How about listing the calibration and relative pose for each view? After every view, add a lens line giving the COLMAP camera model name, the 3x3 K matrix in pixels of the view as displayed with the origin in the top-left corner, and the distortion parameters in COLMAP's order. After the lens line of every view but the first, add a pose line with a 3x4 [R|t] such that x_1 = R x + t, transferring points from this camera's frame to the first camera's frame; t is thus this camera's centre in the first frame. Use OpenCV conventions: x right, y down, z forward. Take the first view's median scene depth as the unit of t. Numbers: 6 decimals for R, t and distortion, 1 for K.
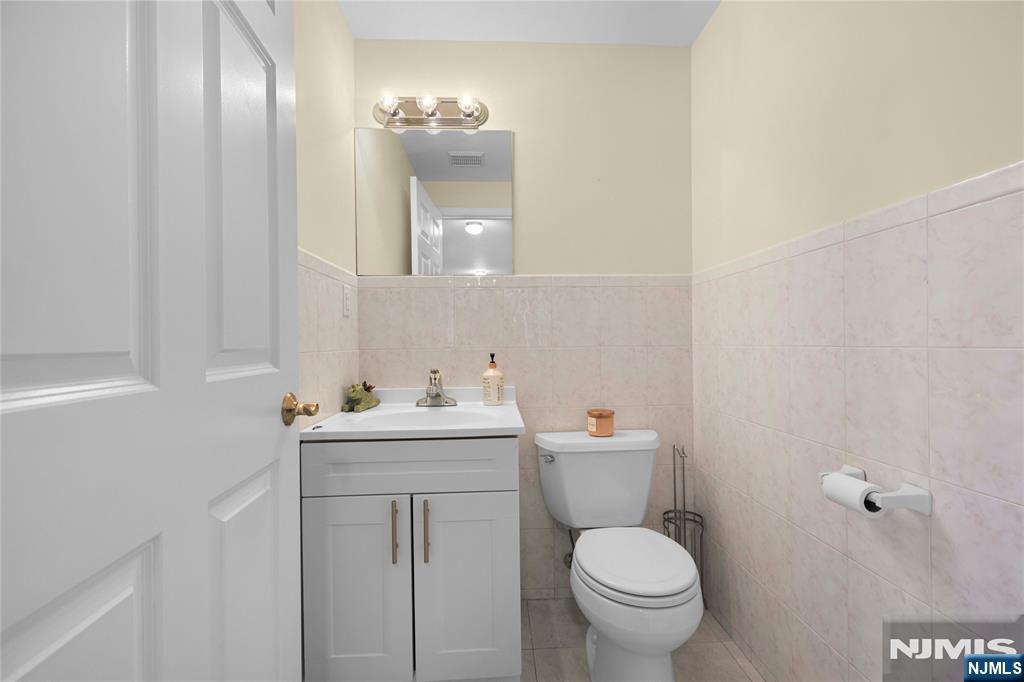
lens RADIAL K [[436.9, 0, 515.4], [0, 436.9, 340.4], [0, 0, 1]] dist [-0.000638, -0.000105]
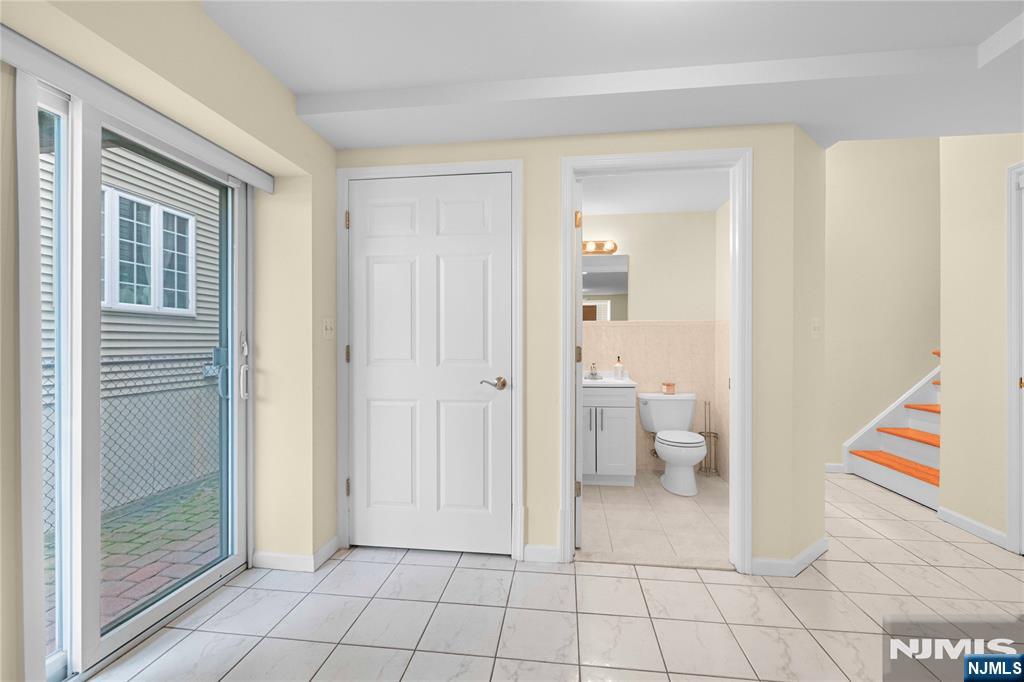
lens RADIAL K [[436.9, 0, 506.9], [0, 436.9, 342.2], [0, 0, 1]] dist [-0.000638, -0.000105]
pose [[0.983855, 0.009321, -0.178725, -0.222003], [-0.009151, 0.999957, 0.001775, -0.043749], [0.178734, -0.000111, 0.983897, -1.349054]]
